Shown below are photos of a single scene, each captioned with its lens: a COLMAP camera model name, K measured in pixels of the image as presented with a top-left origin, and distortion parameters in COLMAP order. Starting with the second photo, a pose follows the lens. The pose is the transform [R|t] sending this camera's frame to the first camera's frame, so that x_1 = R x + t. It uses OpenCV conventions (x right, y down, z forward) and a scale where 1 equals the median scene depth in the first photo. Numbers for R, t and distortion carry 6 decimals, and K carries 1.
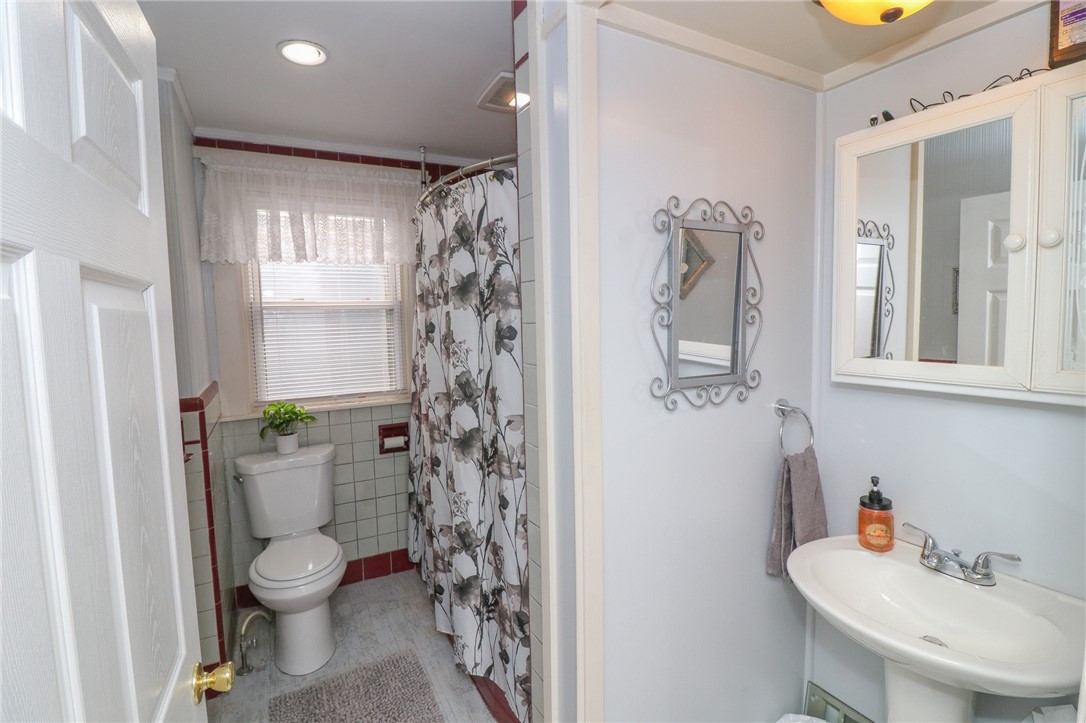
lens RADIAL K [[505.6, 0, 543.0], [0, 505.6, 361.5], [0, 0, 1]] dist [0.015245, -0.000087]
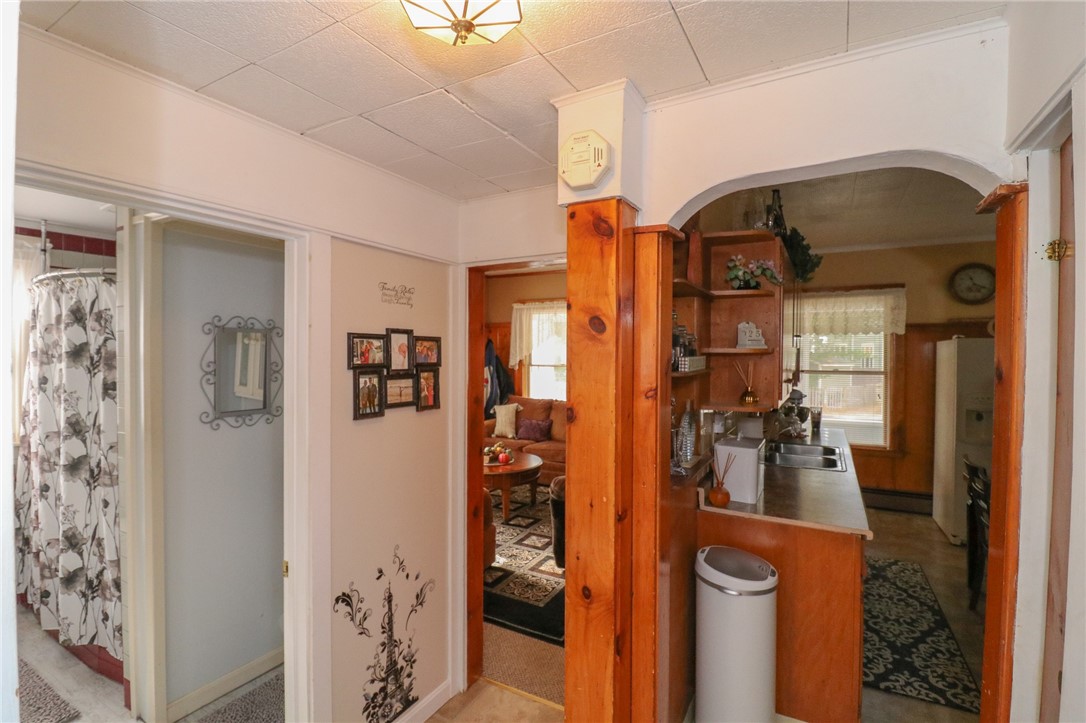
lens RADIAL K [[499.2, 0, 543.0], [0, 499.2, 361.5], [0, 0, 1]] dist [-0.002373, -0.007970]
pose [[0.845985, 0.016069, 0.532965, 0.201918], [0.027028, 0.996968, -0.072961, 0.010593], [-0.532522, 0.076129, 0.842986, -0.814071]]
